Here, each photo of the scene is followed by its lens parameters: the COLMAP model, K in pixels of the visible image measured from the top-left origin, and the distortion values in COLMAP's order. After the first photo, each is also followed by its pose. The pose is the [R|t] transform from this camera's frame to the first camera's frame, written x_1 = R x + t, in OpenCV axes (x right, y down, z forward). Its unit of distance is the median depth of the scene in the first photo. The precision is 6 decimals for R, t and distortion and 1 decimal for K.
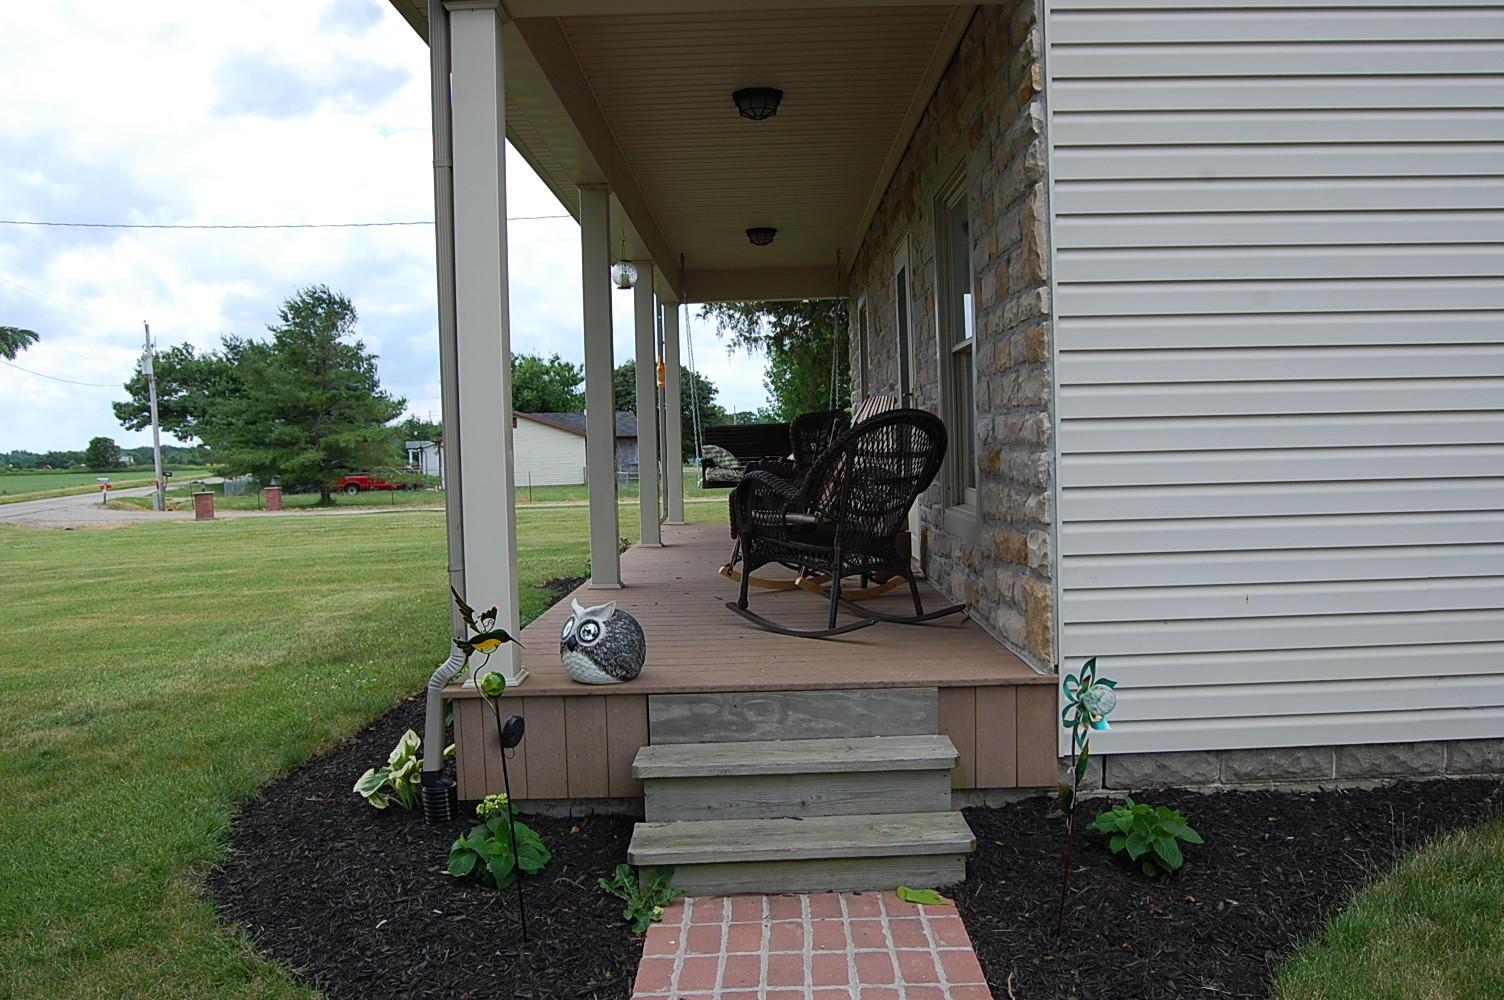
lens RADIAL K [[1184.8, 0, 758.7], [0, 1184.8, 504.7], [0, 0, 1]] dist [-0.087815, 0.032955]
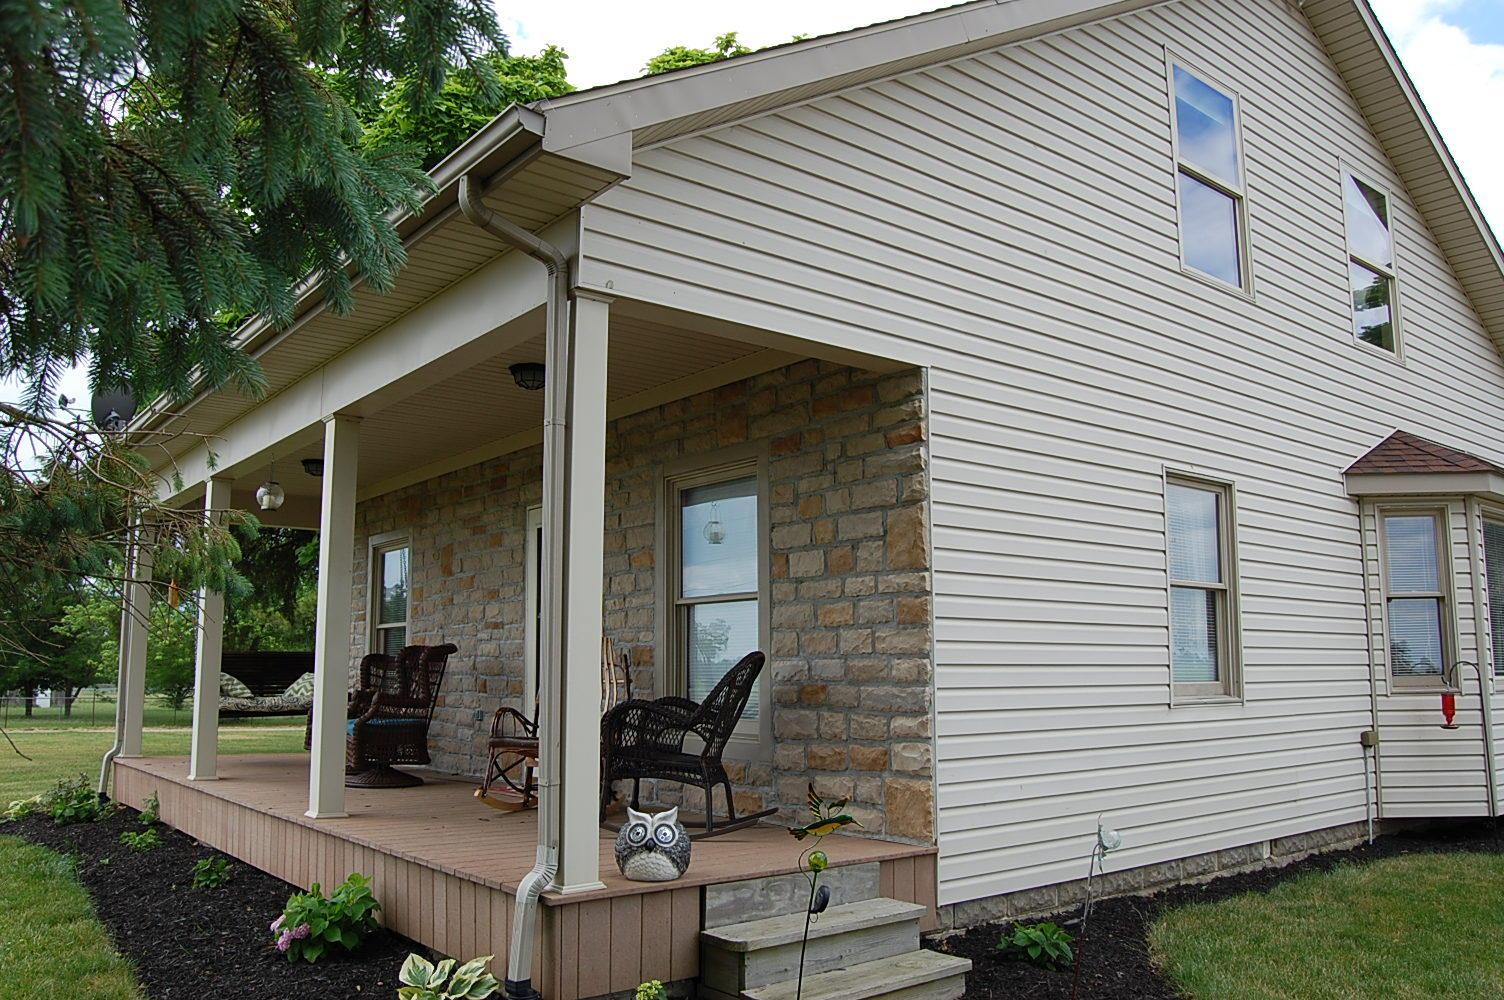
lens RADIAL K [[1184.8, 0, 751.6], [0, 1184.8, 506.1], [0, 0, 1]] dist [-0.087815, 0.032955]
pose [[0.777158, 0.113284, 0.619025, -0.815945], [0.012389, 0.980719, -0.195029, 0.016782], [-0.629184, 0.159237, 0.760770, 0.009078]]
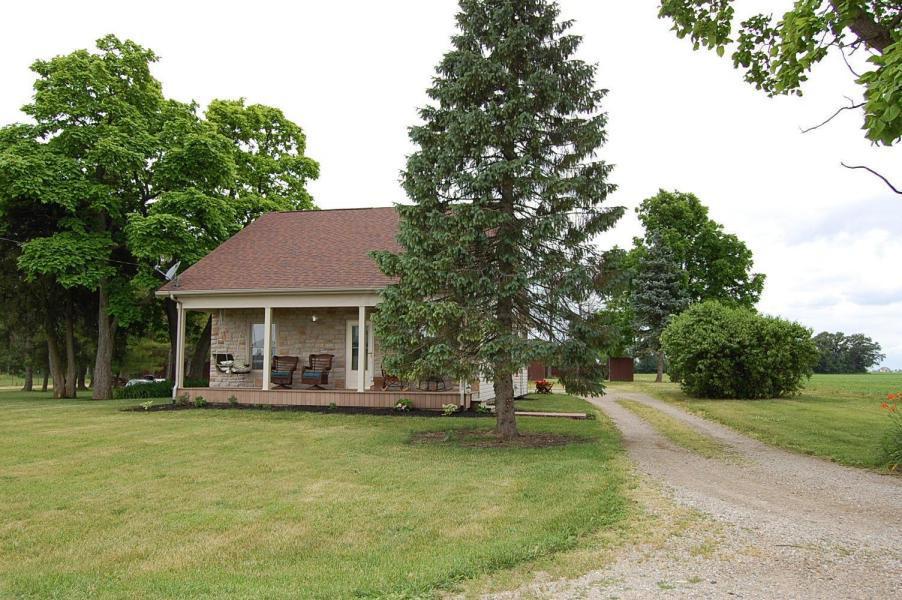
lens RADIAL K [[710.6, 0, 453.4], [0, 710.6, 301.2], [0, 0, 1]] dist [-0.087815, 0.032955]
pose [[0.204817, 0.119696, 0.971454, -4.782983], [0.035861, 0.990911, -0.129655, 0.156729], [-0.978143, 0.061392, 0.198663, 0.127090]]
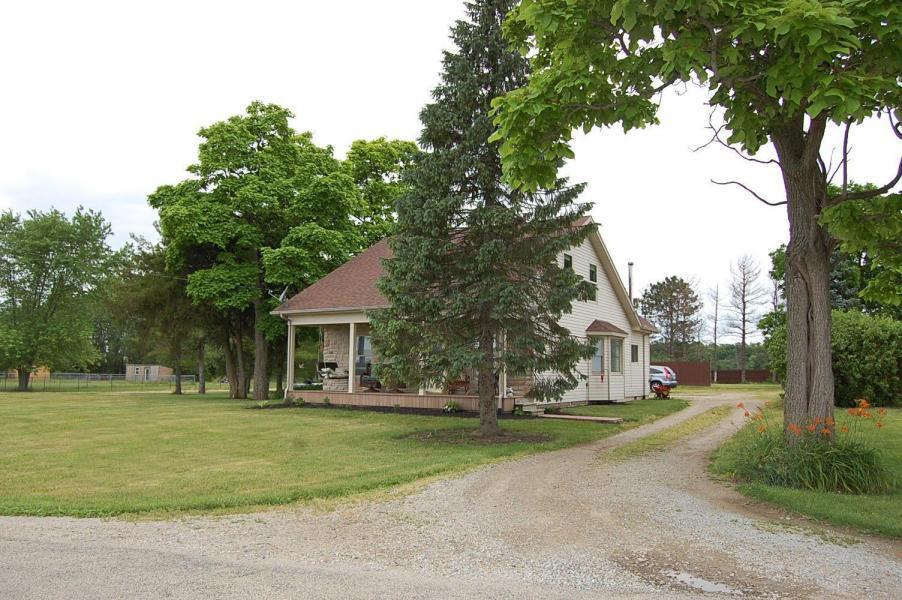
lens RADIAL K [[710.6, 0, 456.9], [0, 710.6, 294.8], [0, 0, 1]] dist [-0.087815, 0.032955]
pose [[0.509789, 0.124219, 0.851285, -4.823603], [0.019387, 0.987611, -0.155721, 0.213808], [-0.860081, 0.095889, 0.501064, -1.328244]]
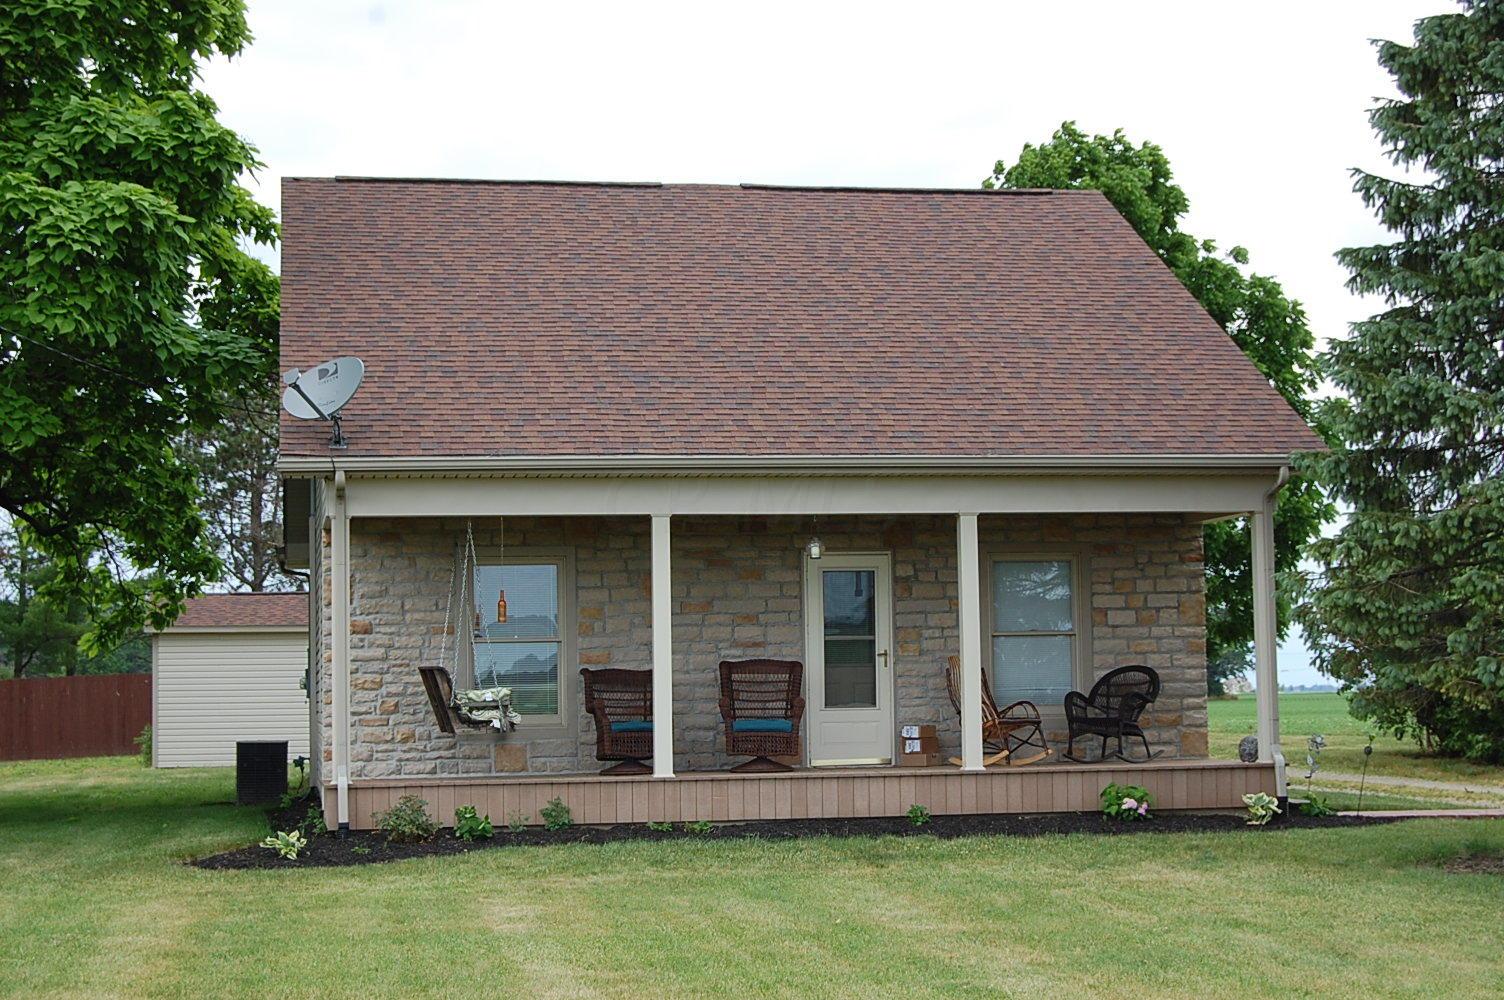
lens RADIAL K [[2608.9, 0, 763.1], [0, 2608.9, 496.0], [0, 0, 1]] dist [-0.035576, 0.000000]
pose [[-0.178879, 0.105795, 0.978166, -5.894519], [0.070213, 0.993040, -0.094564, 0.029666], [-0.981363, 0.051764, -0.185062, 3.220090]]
